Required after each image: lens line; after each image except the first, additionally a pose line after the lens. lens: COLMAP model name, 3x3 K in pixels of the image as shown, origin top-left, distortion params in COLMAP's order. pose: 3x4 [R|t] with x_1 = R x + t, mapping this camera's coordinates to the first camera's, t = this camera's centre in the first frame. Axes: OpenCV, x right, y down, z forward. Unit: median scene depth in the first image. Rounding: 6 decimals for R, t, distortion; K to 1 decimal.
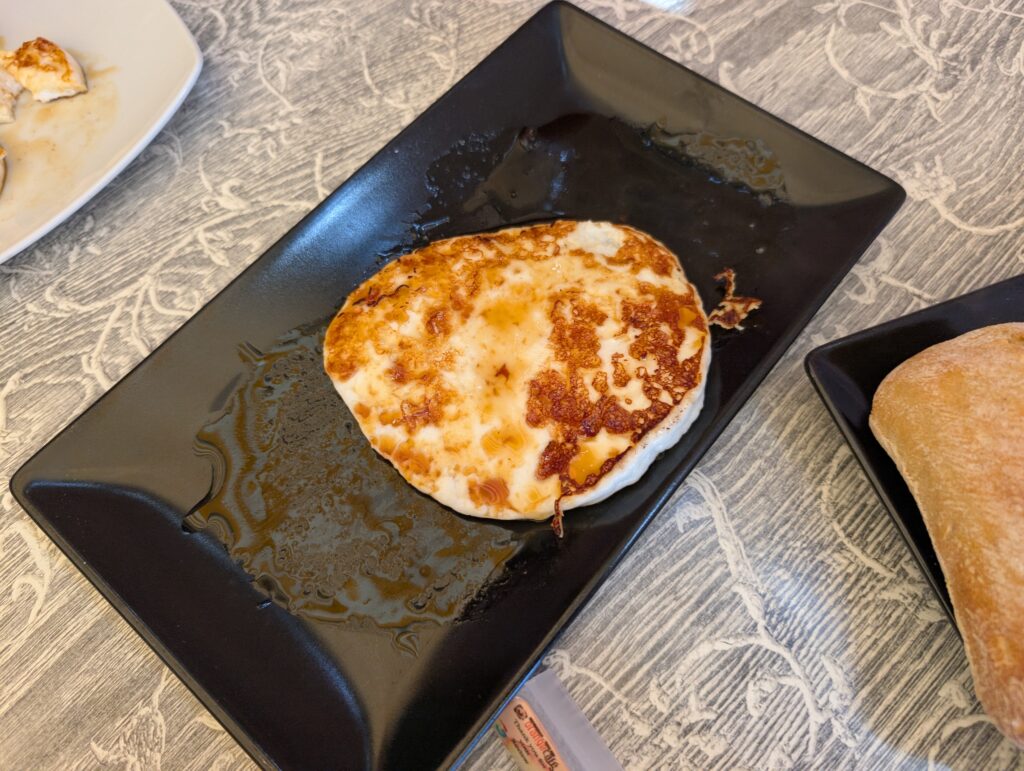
lens RADIAL K [[862.9, 0, 512.0], [0, 862.9, 385.5], [0, 0, 1]] dist [-0.000713, -0.001796]
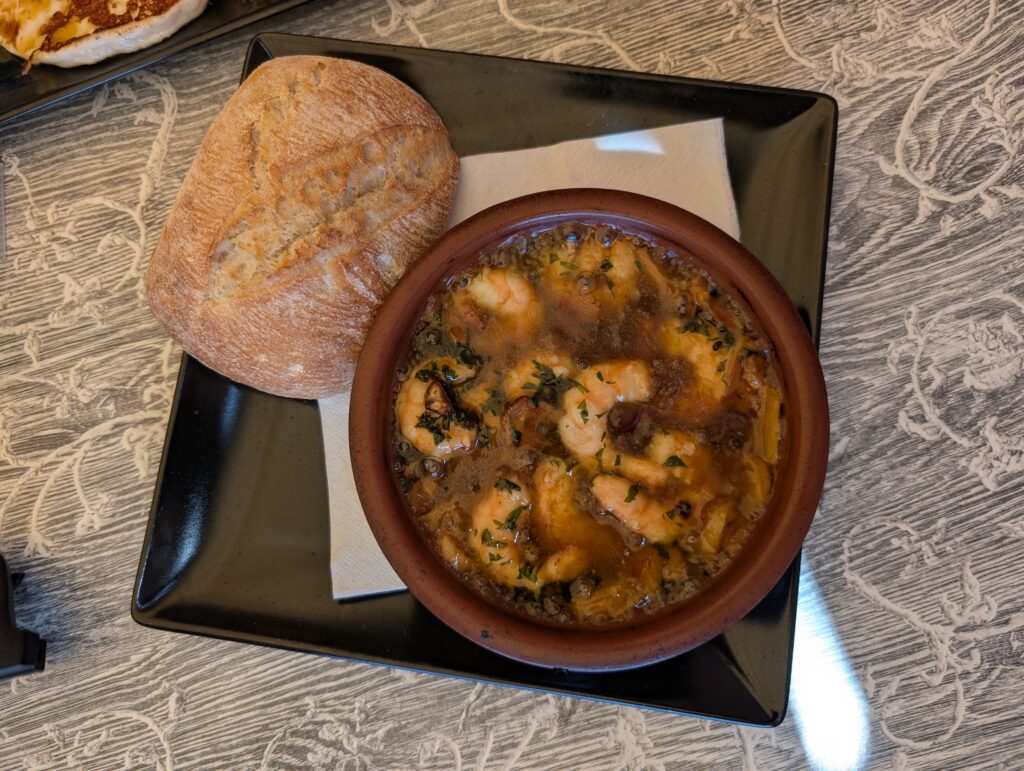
lens RADIAL K [[862.9, 0, 512.0], [0, 862.9, 385.5], [0, 0, 1]] dist [-0.000713, -0.001796]
pose [[0.874062, 0.469364, -0.125355, 1.119552], [-0.416957, 0.857195, 0.302264, -0.137388], [0.249326, -0.211930, 0.944946, -0.211335]]
